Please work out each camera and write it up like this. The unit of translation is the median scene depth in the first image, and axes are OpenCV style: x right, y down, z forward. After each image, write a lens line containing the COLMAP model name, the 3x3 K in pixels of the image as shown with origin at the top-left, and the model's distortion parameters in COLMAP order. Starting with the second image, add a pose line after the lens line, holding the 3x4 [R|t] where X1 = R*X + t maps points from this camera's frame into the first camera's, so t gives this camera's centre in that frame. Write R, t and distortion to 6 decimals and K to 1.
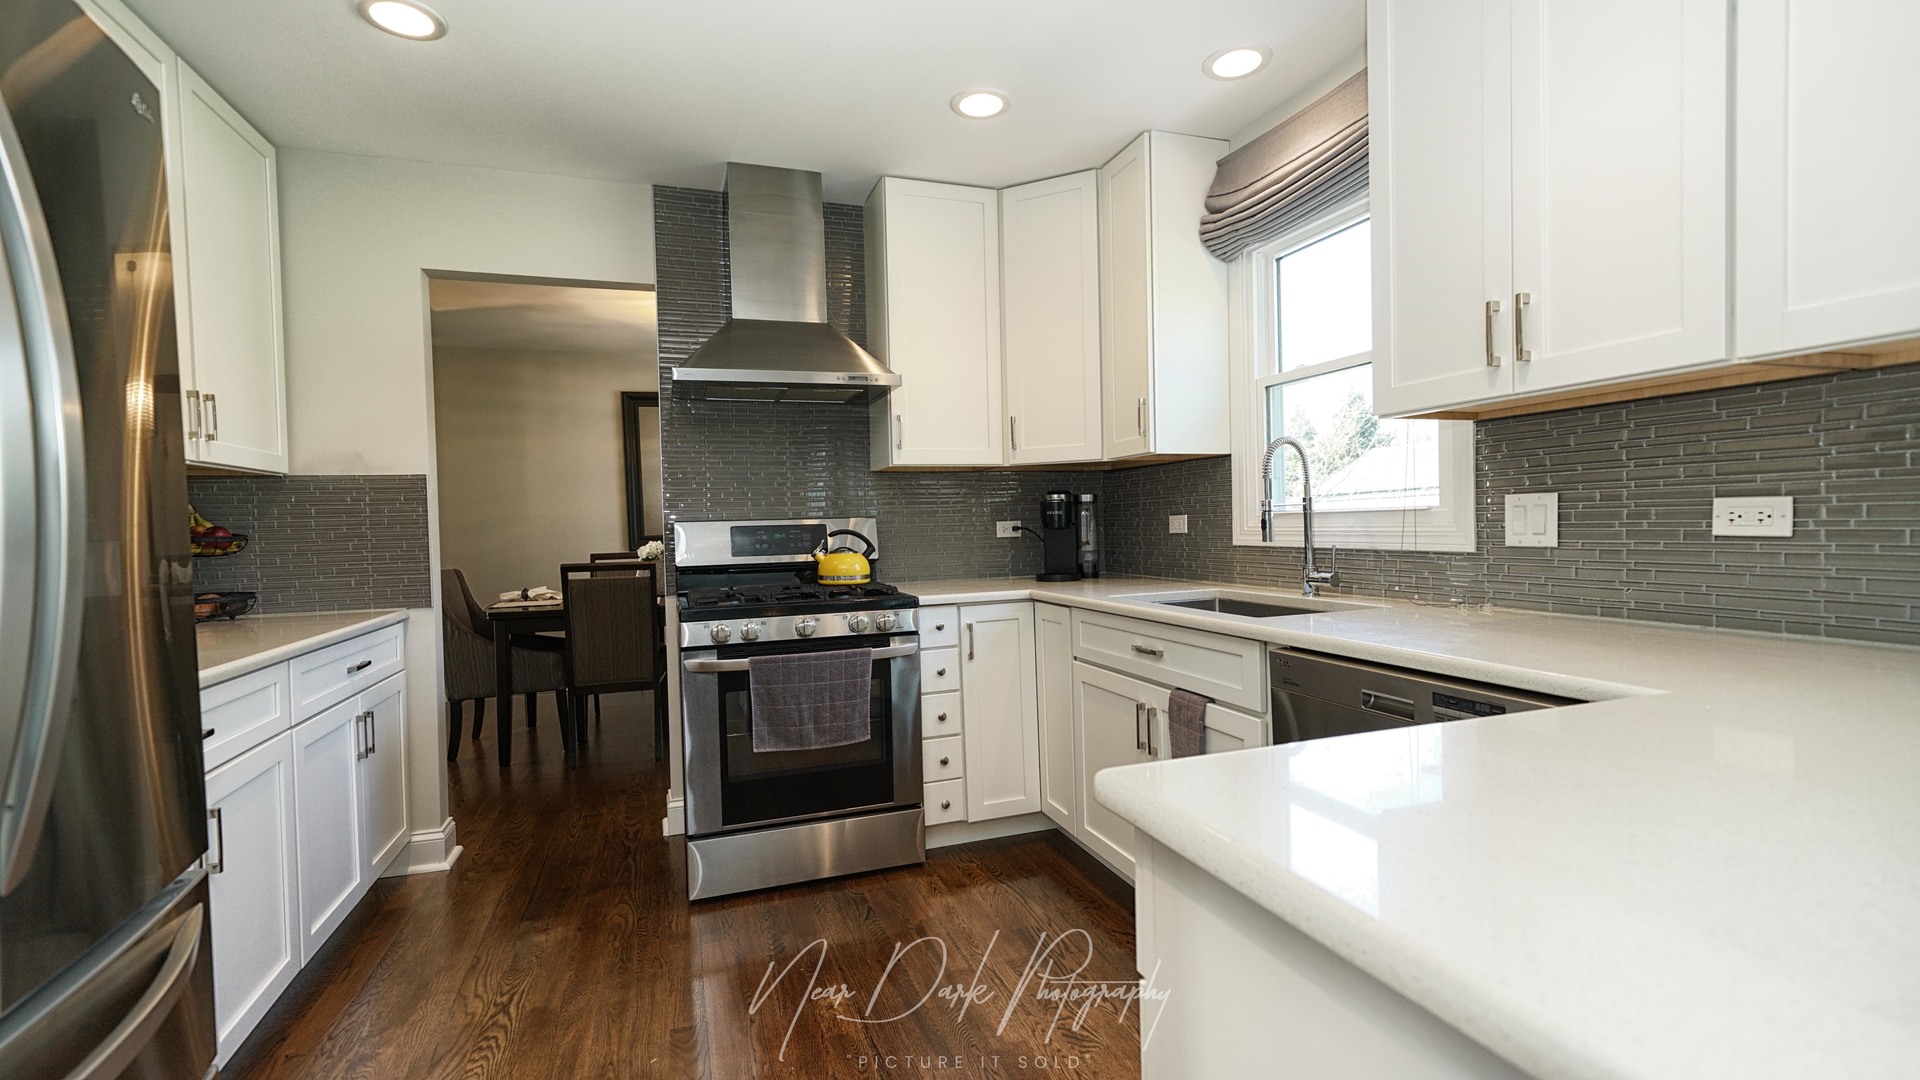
lens RADIAL K [[834.4, 0, 956.6], [0, 834.4, 541.0], [0, 0, 1]] dist [0.000880, -0.000178]
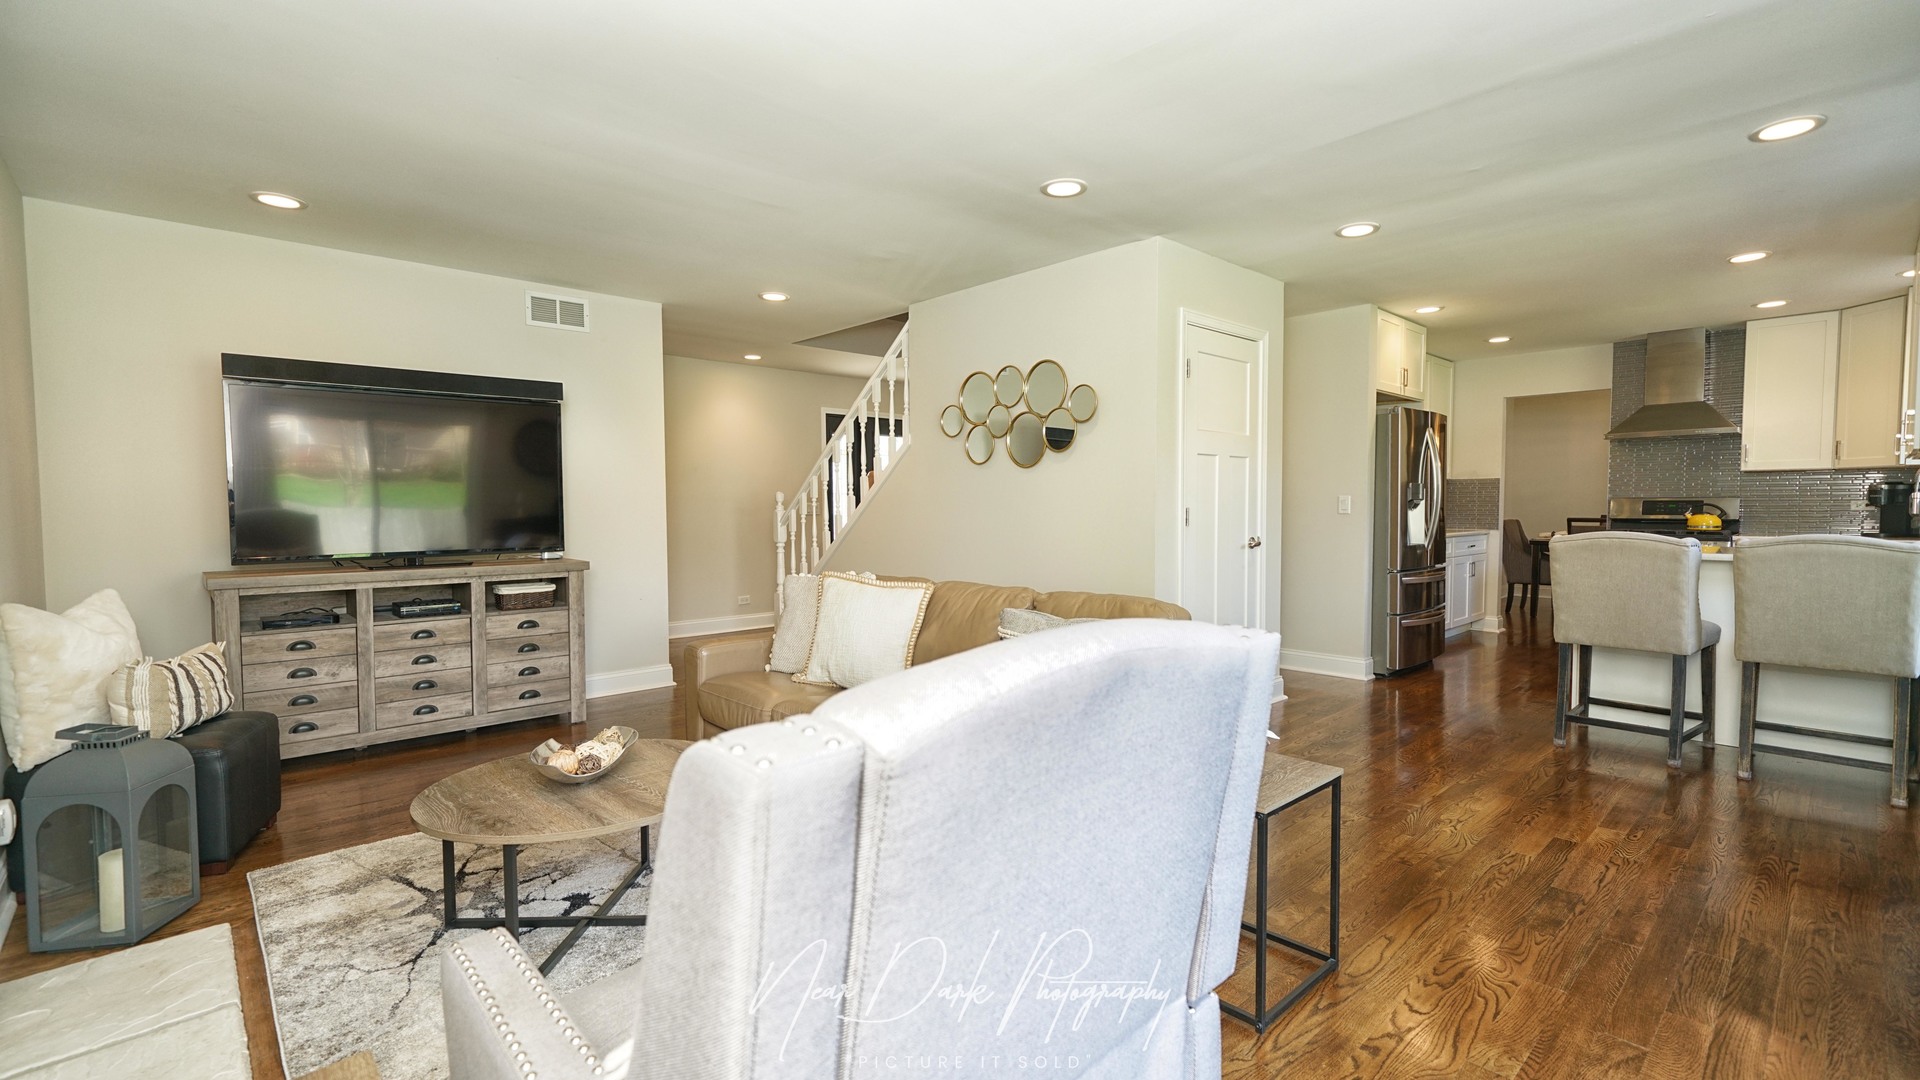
lens RADIAL K [[835.1, 0, 960.0], [0, 835.1, 540.0], [0, 0, 1]] dist [0.010003, -0.000165]
pose [[0.403074, 0.062289, -0.913045, 1.039954], [-0.026192, 0.998057, 0.056526, 0.007578], [0.914793, 0.001131, 0.403922, -1.526855]]
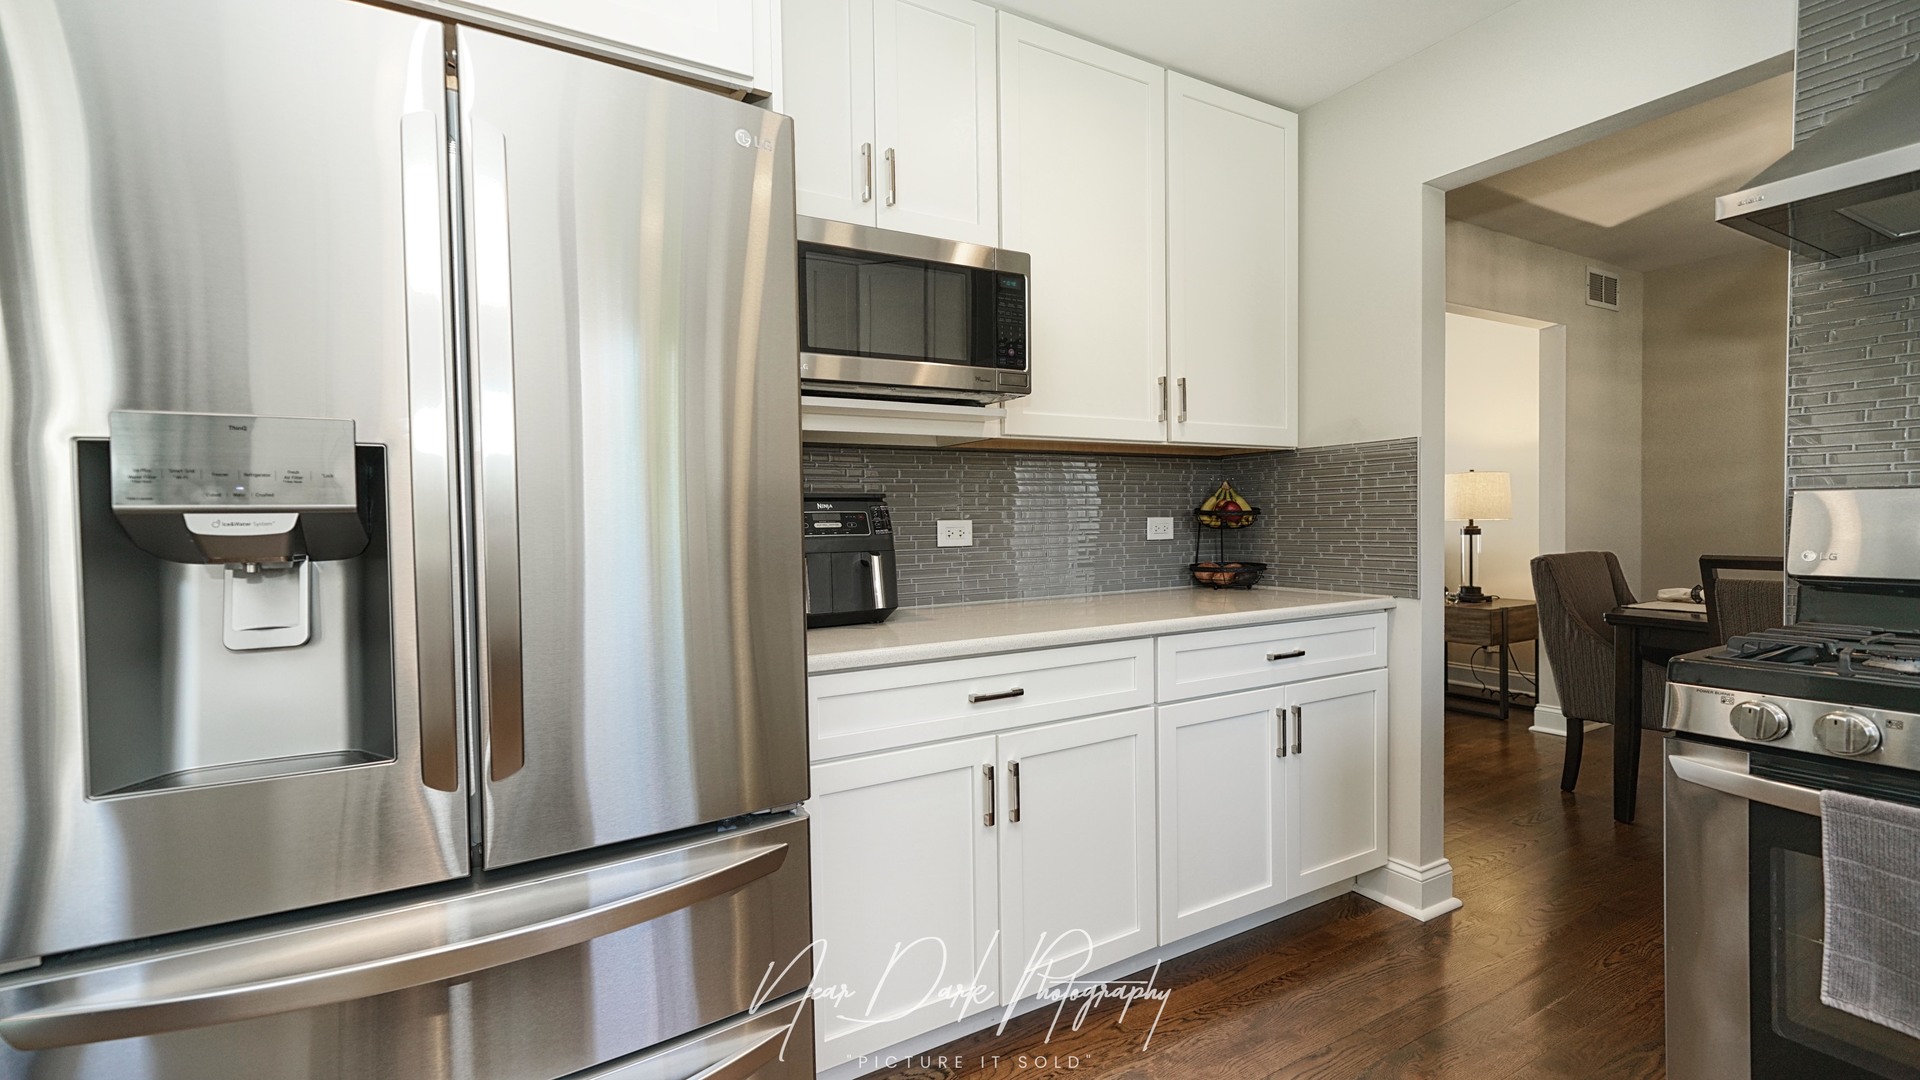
lens RADIAL K [[834.4, 0, 956.6], [0, 834.4, 541.0], [0, 0, 1]] dist [0.000880, -0.000178]
pose [[0.190502, 0.046695, -0.980576, 0.084894], [-0.010265, 0.998908, 0.045574, -0.009873], [0.981633, 0.001384, 0.190774, 0.387629]]
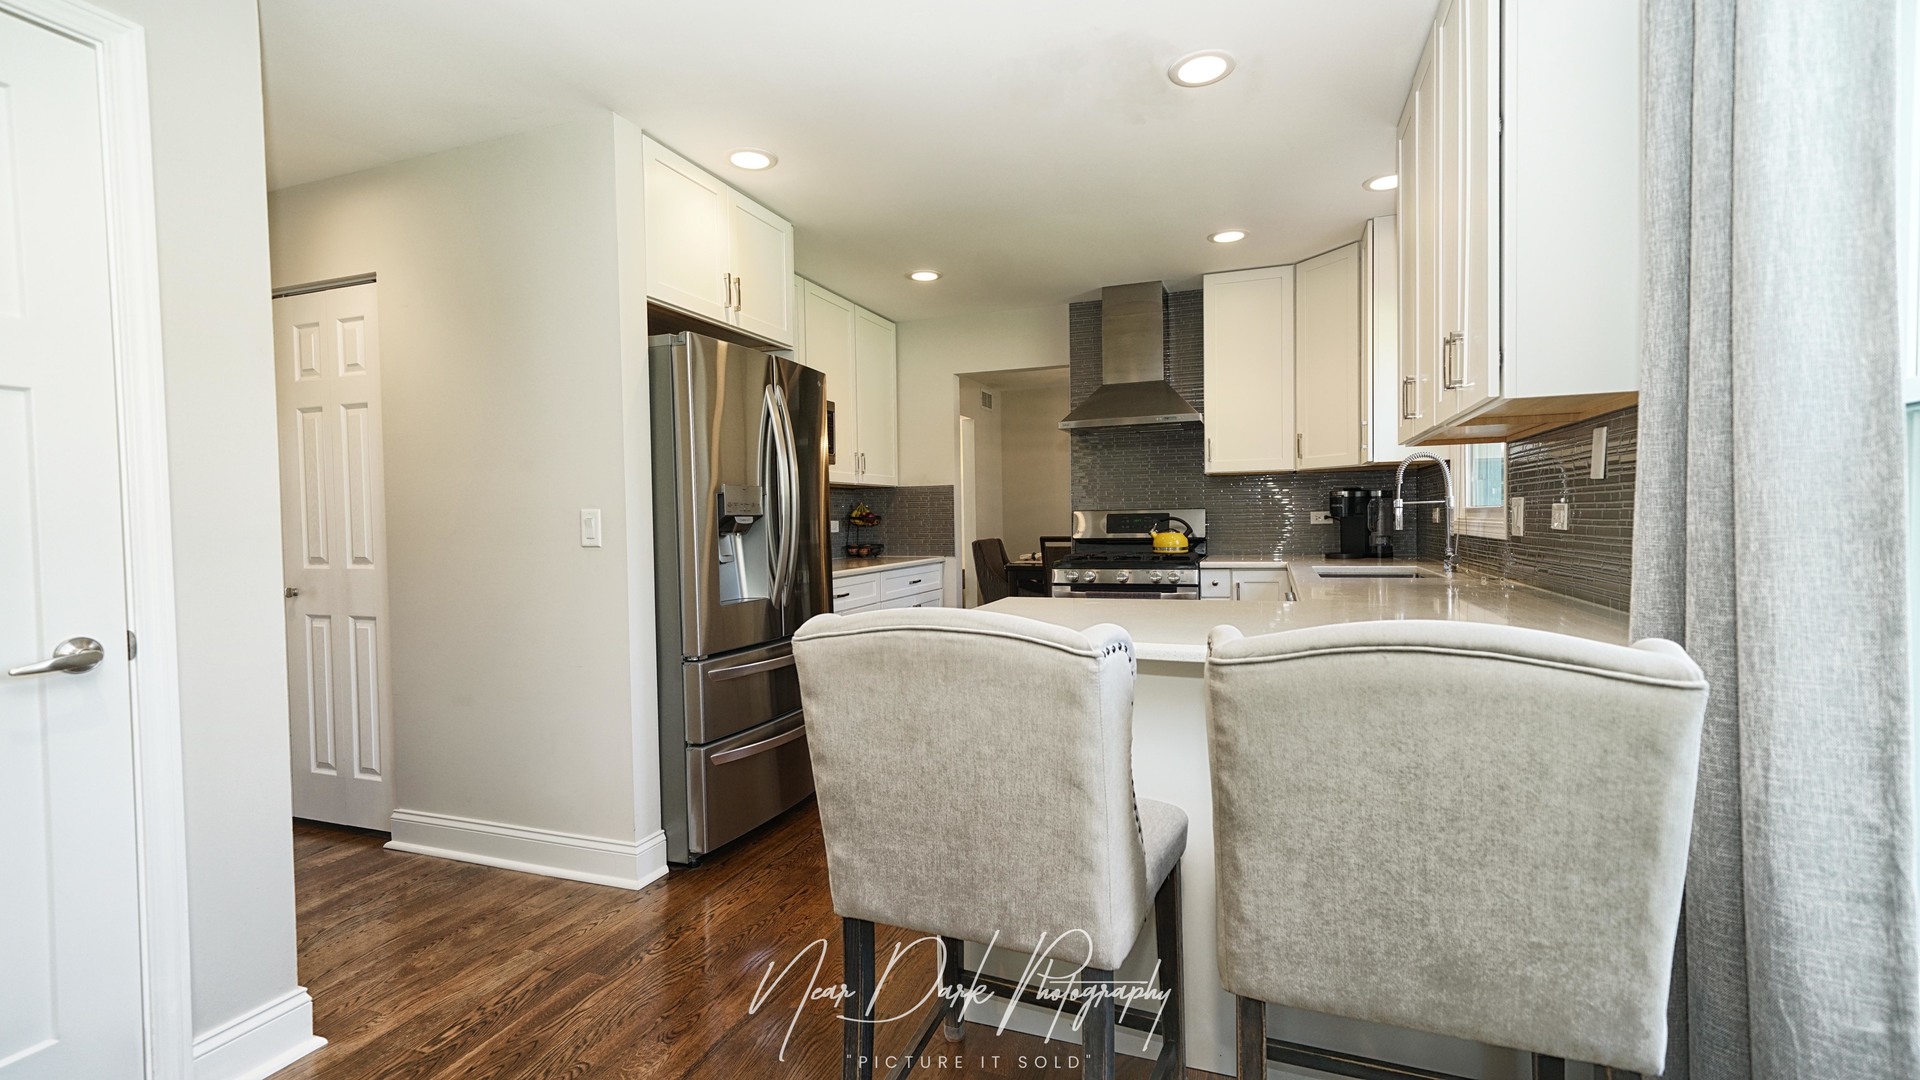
lens RADIAL K [[834.4, 0, 956.6], [0, 834.4, 541.0], [0, 0, 1]] dist [0.000880, -0.000178]
pose [[0.767422, 0.029636, -0.640456, 0.553607], [-0.016170, 0.999508, 0.026875, -0.004723], [0.640938, -0.010268, 0.767524, -0.417120]]
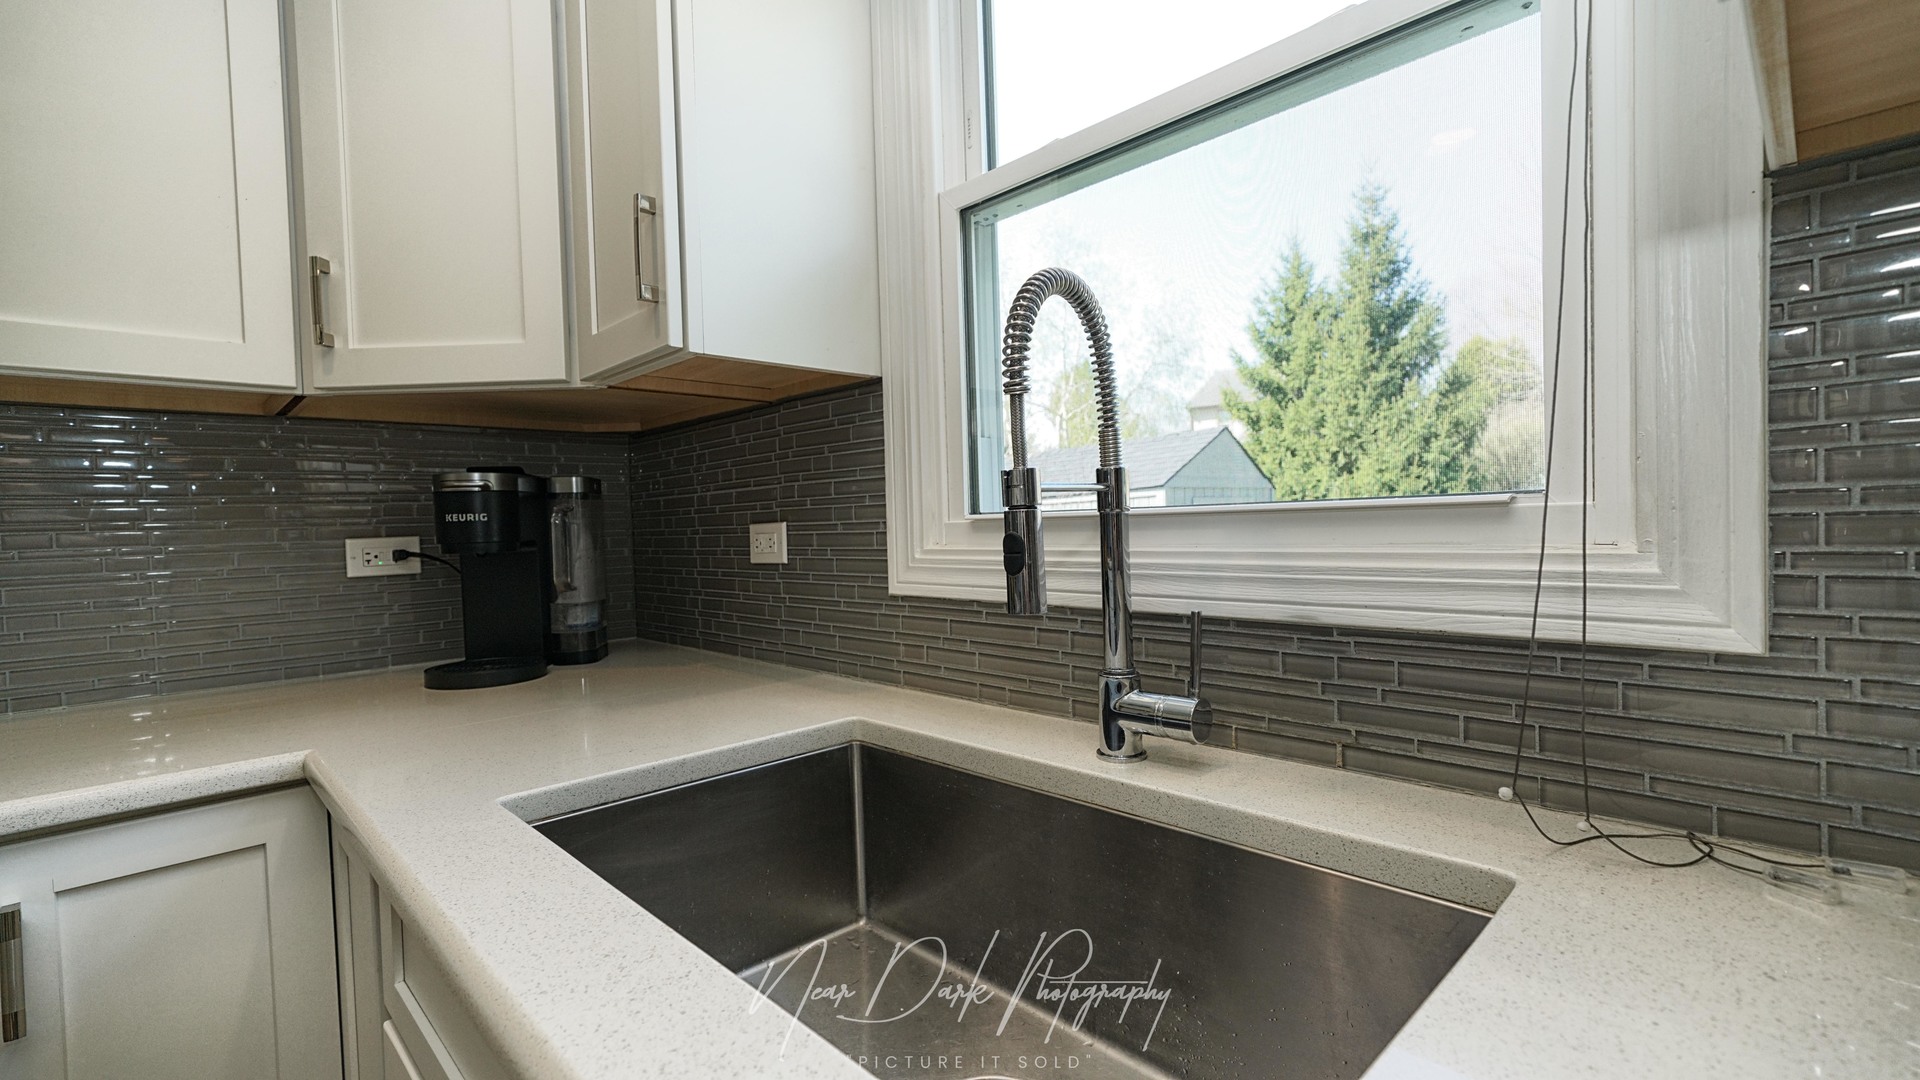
lens RADIAL K [[834.4, 0, 956.6], [0, 834.4, 541.0], [0, 0, 1]] dist [0.000880, -0.000178]
pose [[0.908296, -0.010965, 0.418184, 0.183806], [0.015744, 0.999844, -0.007978, -0.017581], [-0.418031, 0.013830, 0.908327, 0.594774]]
